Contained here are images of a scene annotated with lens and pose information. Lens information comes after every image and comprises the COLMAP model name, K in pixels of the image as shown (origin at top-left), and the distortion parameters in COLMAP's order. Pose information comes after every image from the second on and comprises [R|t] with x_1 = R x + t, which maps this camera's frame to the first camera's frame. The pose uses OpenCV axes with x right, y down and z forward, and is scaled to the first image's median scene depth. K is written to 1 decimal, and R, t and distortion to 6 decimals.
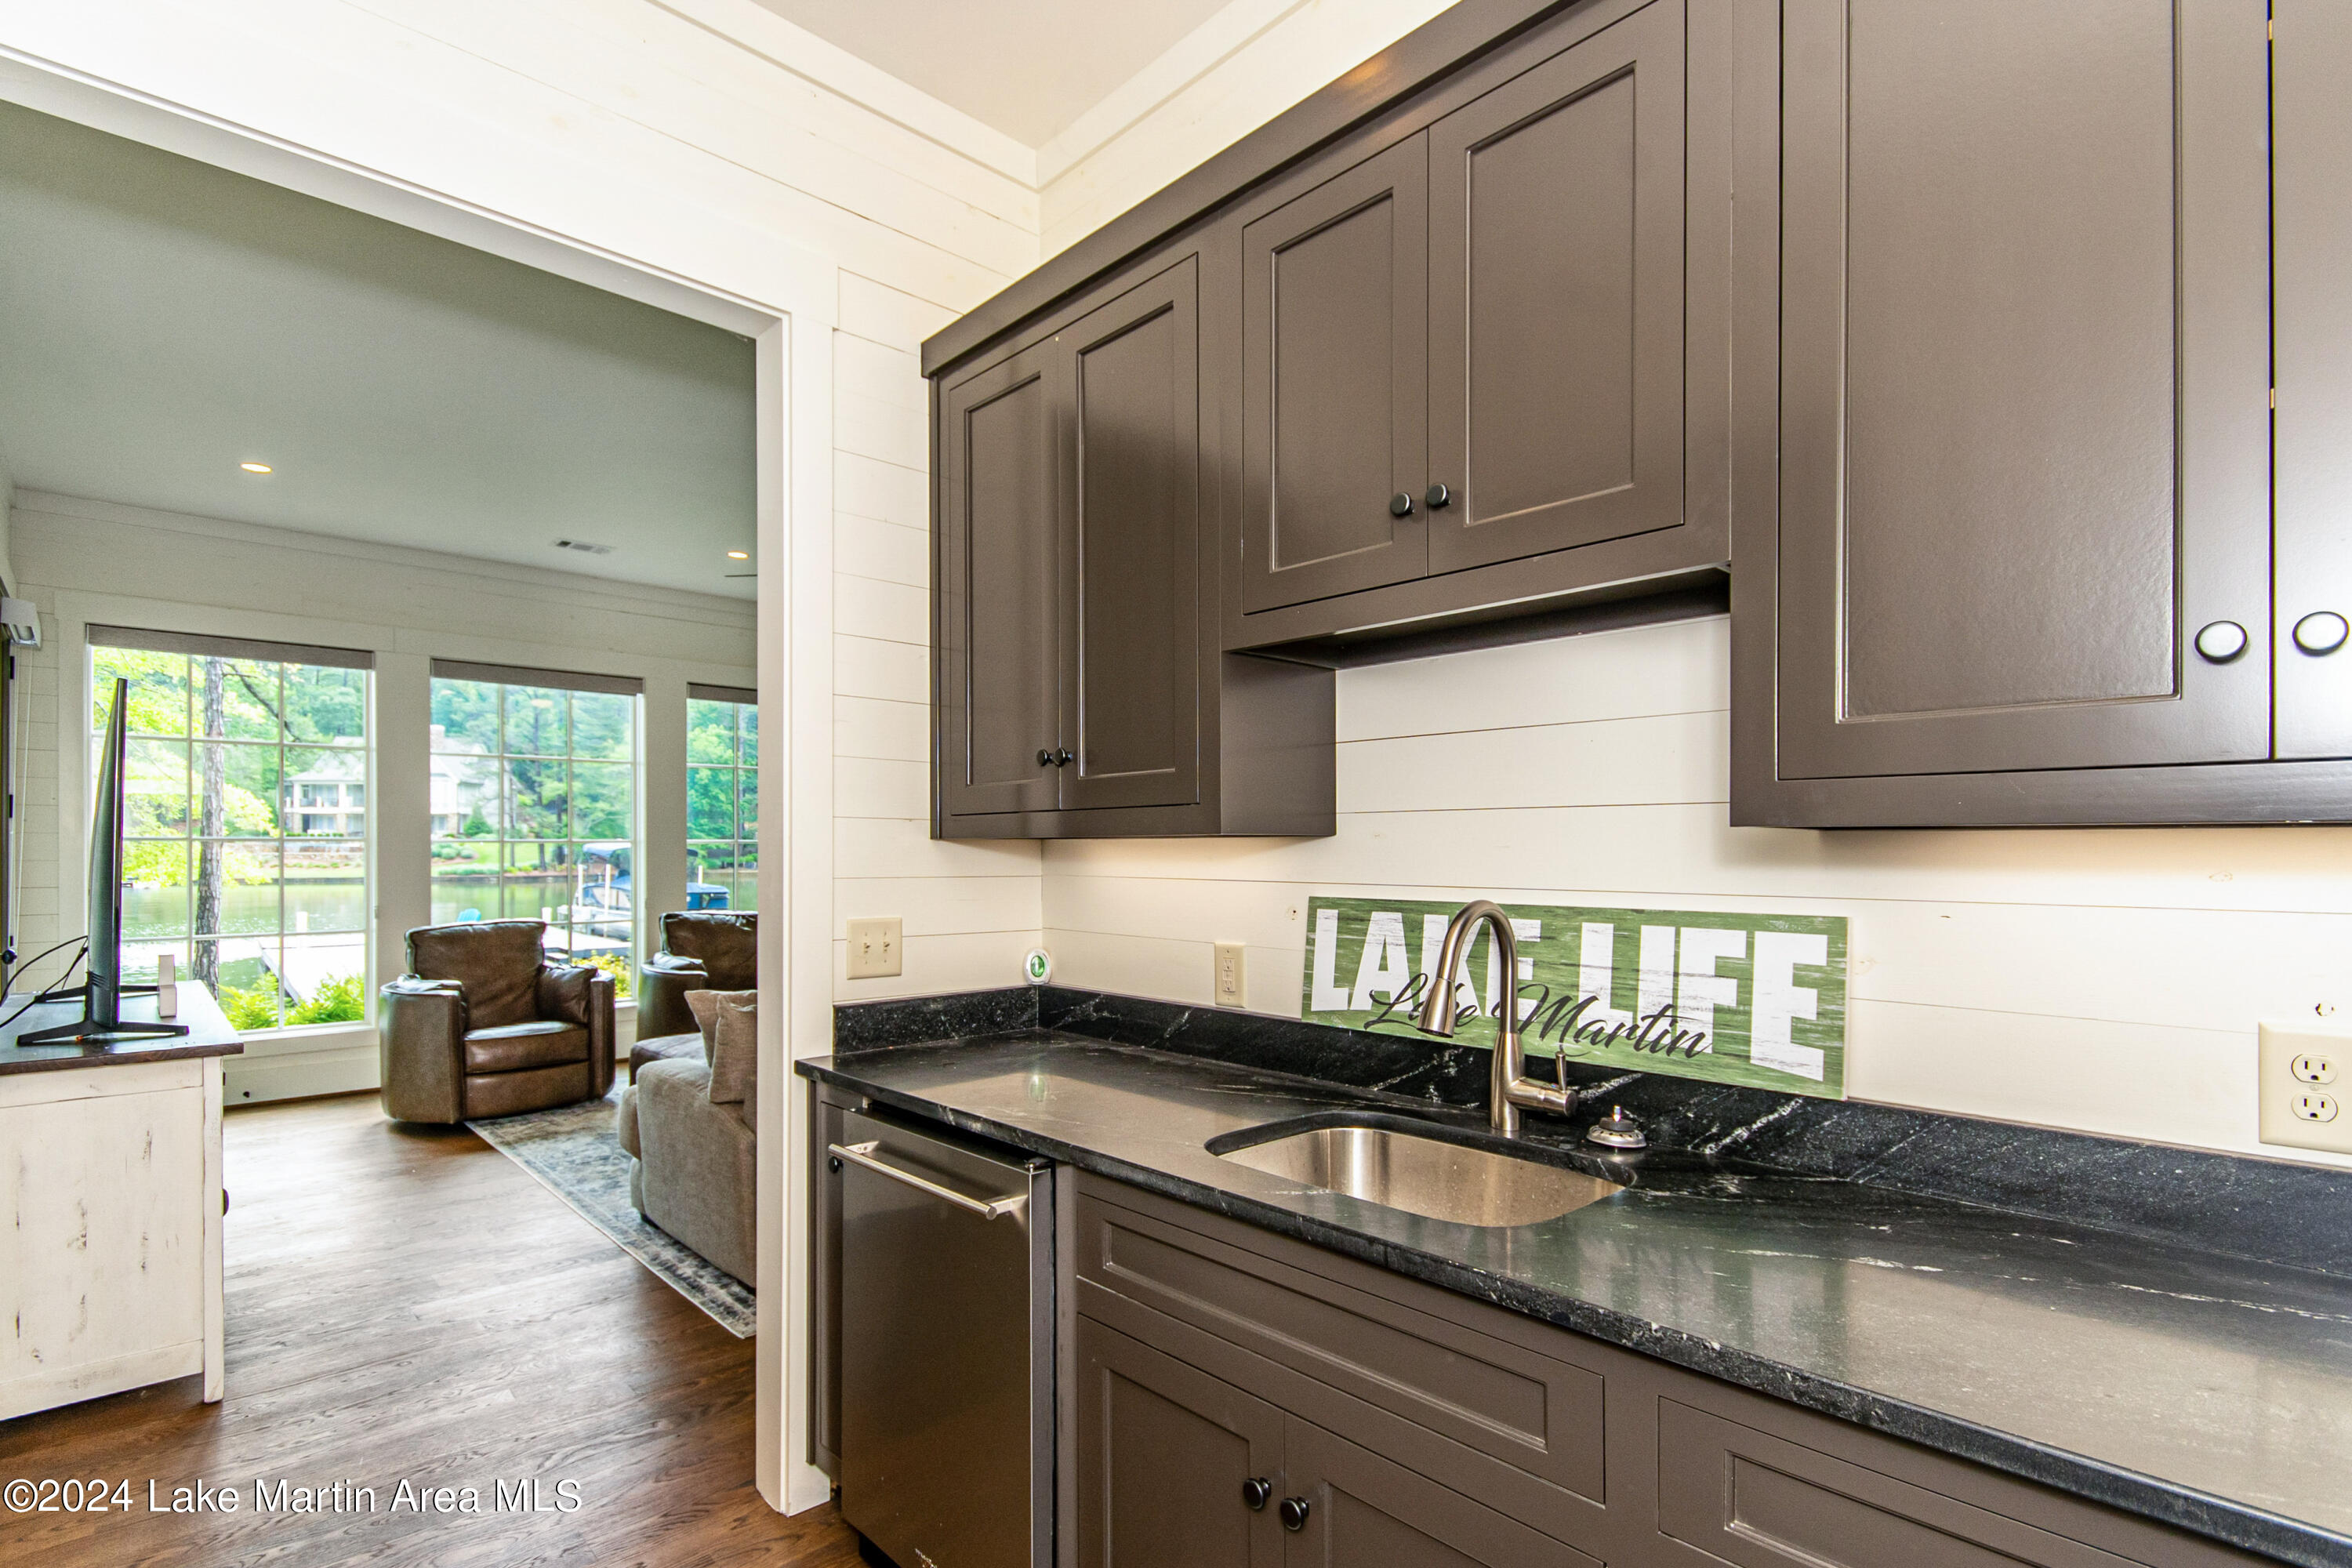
lens RADIAL K [[1125.0, 0, 1179.0], [0, 1125.0, 846.2], [0, 0, 1]] dist [0.013796, 0.000322]
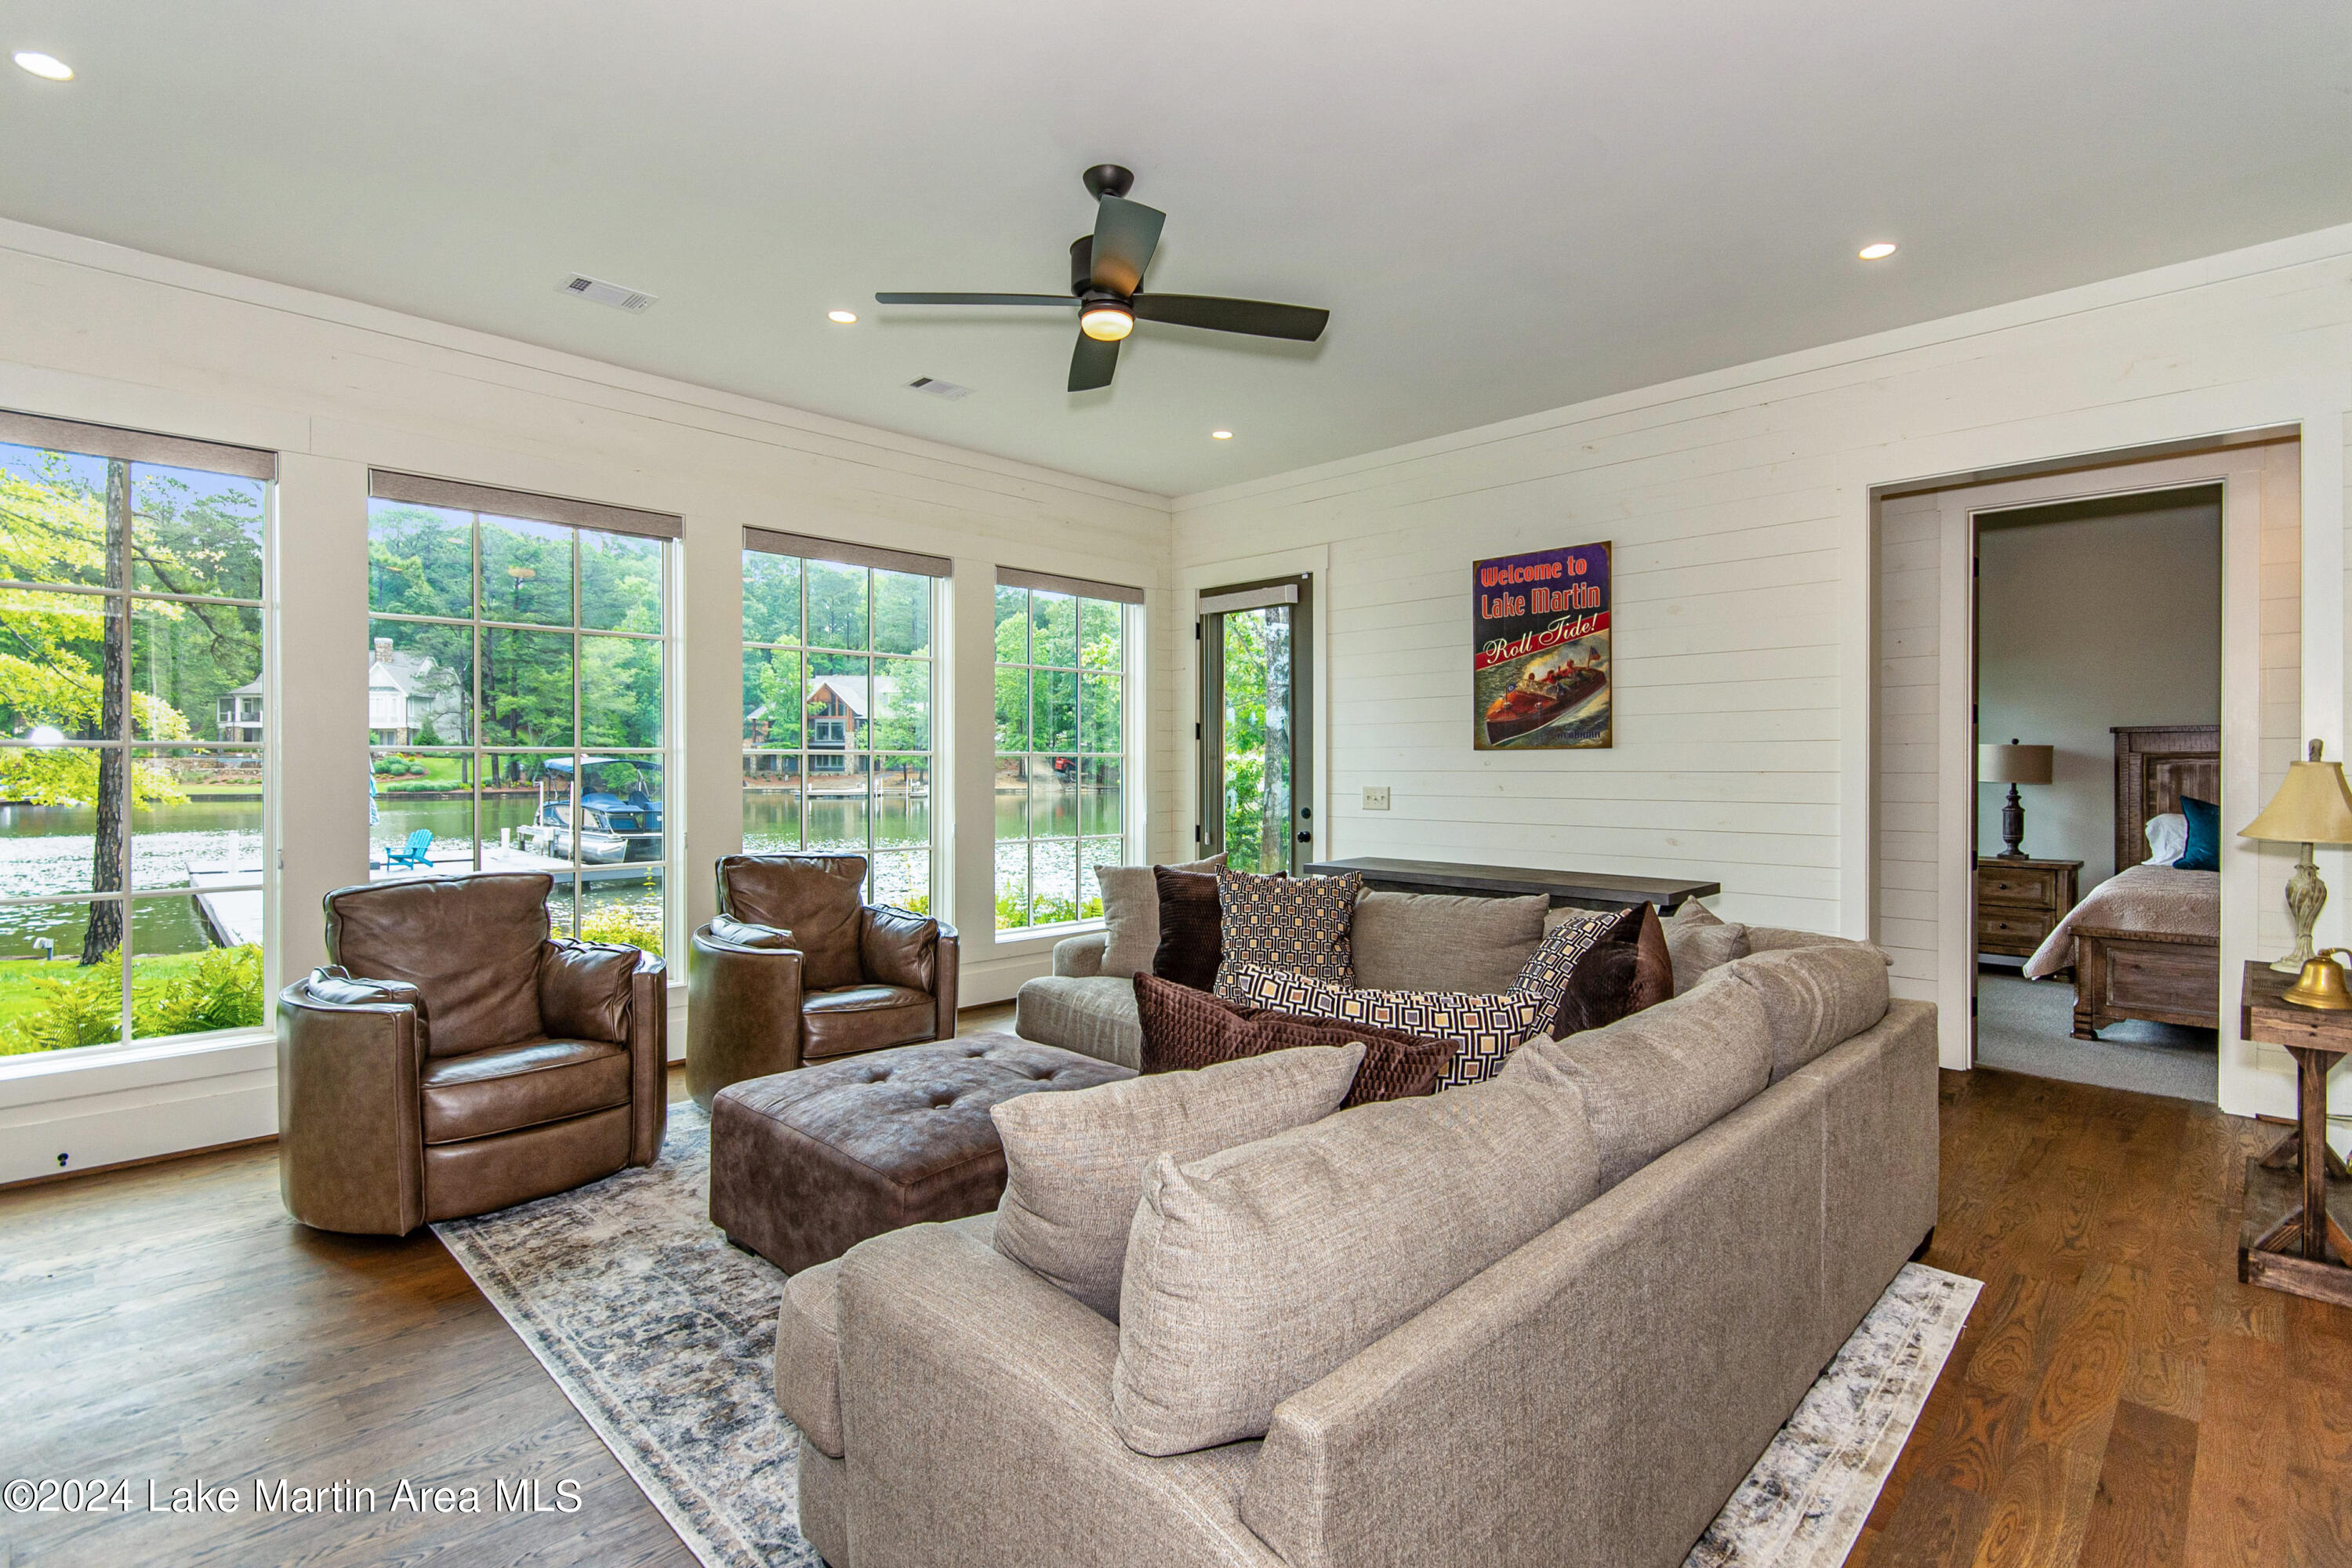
lens RADIAL K [[1107.7, 0, 1166.3], [0, 1107.7, 767.5], [0, 0, 1]] dist [0.010639, -0.000350]
pose [[0.999520, 0.001070, 0.030955, -0.235456], [-0.001195, 0.999991, 0.004000, 0.003623], [-0.030951, -0.004035, 0.999513, 0.366075]]
